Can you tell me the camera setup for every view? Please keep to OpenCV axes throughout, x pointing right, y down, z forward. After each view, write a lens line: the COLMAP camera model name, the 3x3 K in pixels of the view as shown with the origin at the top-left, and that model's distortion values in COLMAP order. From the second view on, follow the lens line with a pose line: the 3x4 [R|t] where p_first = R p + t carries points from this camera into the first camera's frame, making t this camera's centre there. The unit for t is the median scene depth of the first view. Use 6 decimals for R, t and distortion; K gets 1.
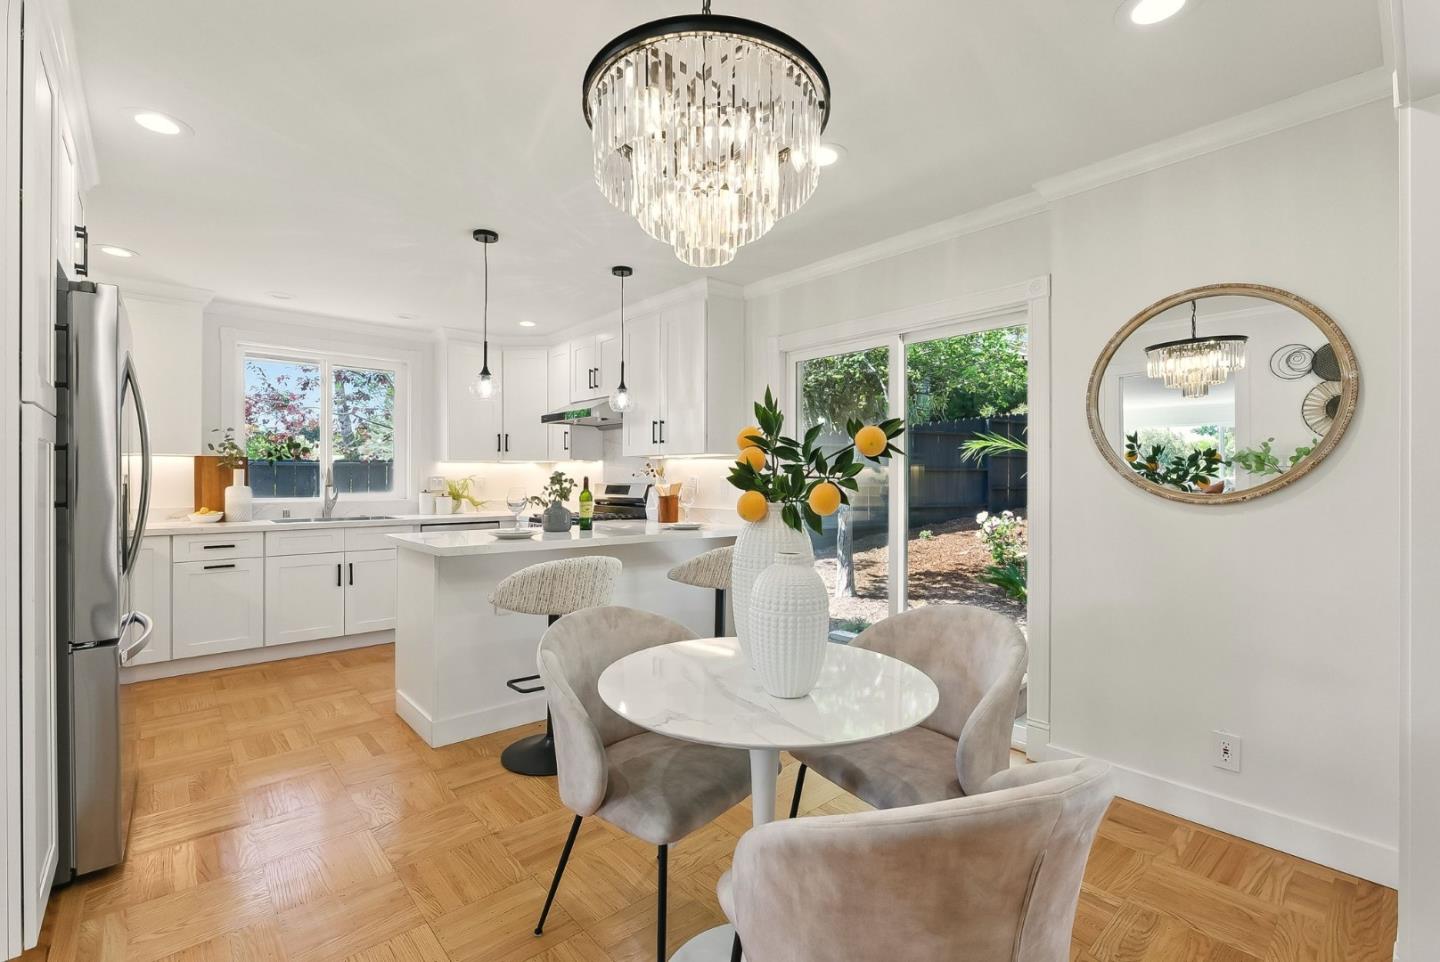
lens RADIAL K [[642.1, 0, 717.7], [0, 642.1, 481.5], [0, 0, 1]] dist [-0.000058, 0.000292]
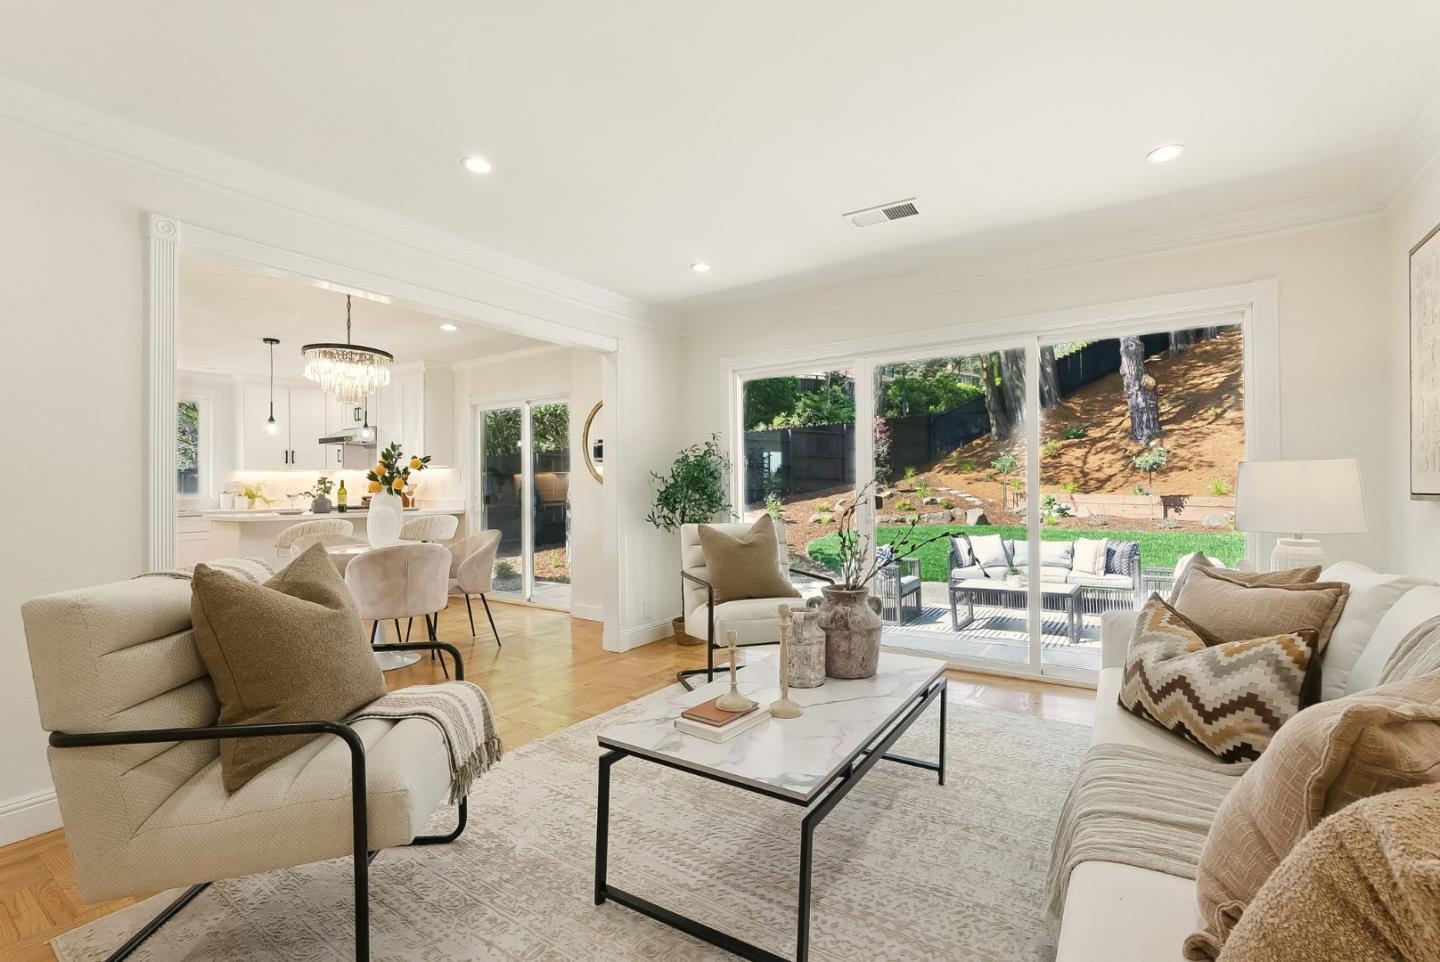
lens RADIAL K [[640.5, 0, 720.0], [0, 640.5, 481.0], [0, 0, 1]] dist [-0.006229, 0.000188]
pose [[0.968940, -0.007170, 0.247193, 0.277571], [0.010147, 0.999891, -0.010770, 0.019699], [-0.247089, 0.012944, 0.968906, -0.698462]]
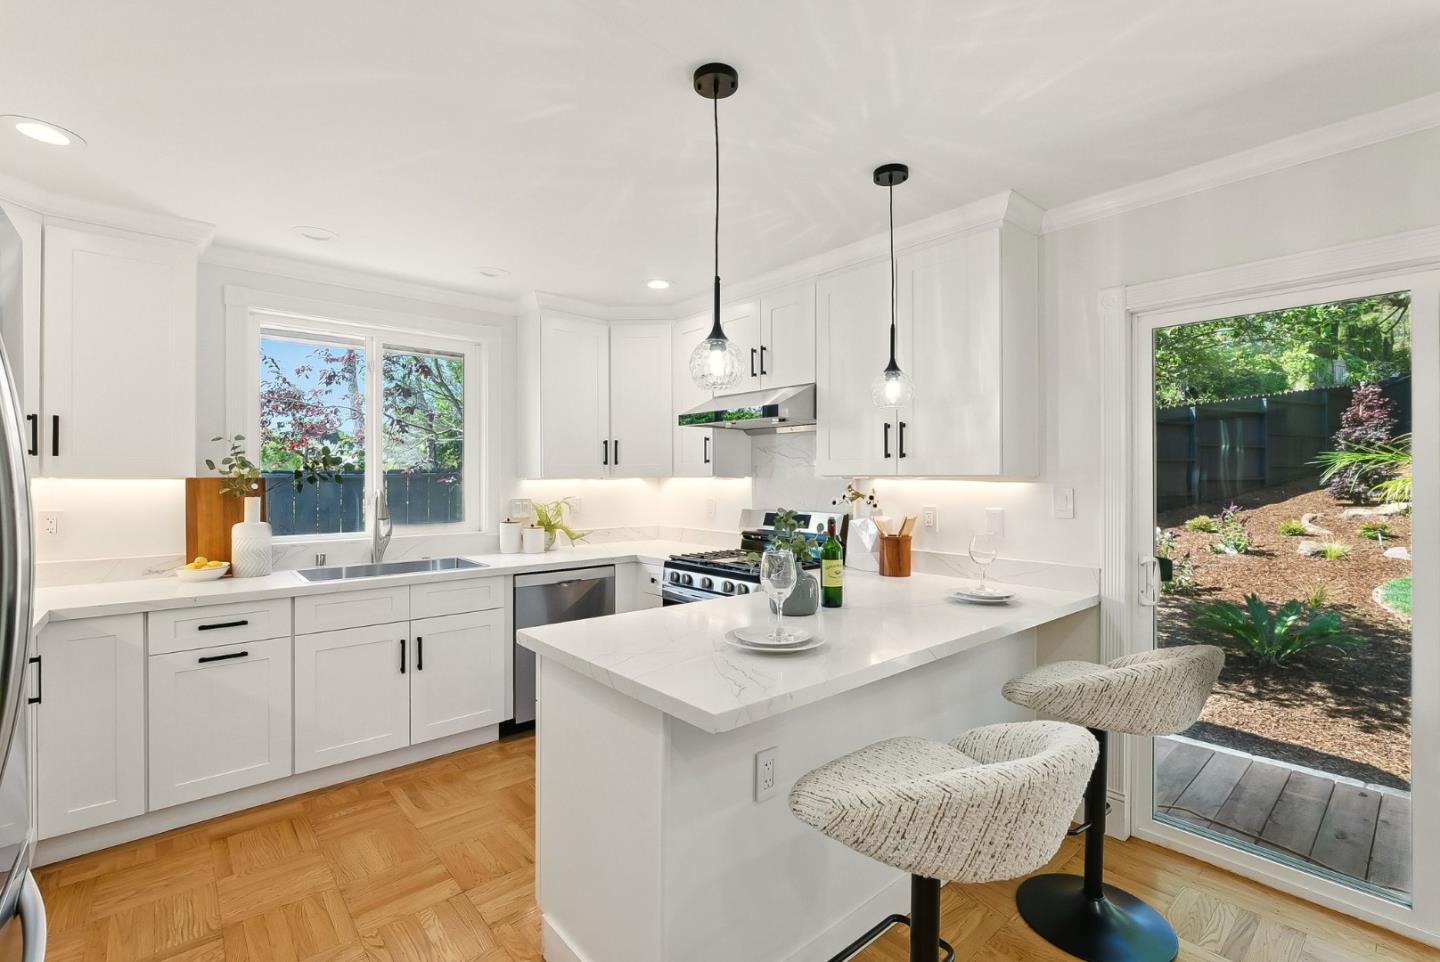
lens RADIAL K [[645.5, 0, 724.9], [0, 645.5, 480.8], [0, 0, 1]] dist [-0.003227, 0.000436]
pose [[0.999995, -0.002478, -0.002049, -0.254564], [0.002479, 0.999997, 0.000393, -0.035421], [0.002048, -0.000398, 0.999998, 0.332979]]
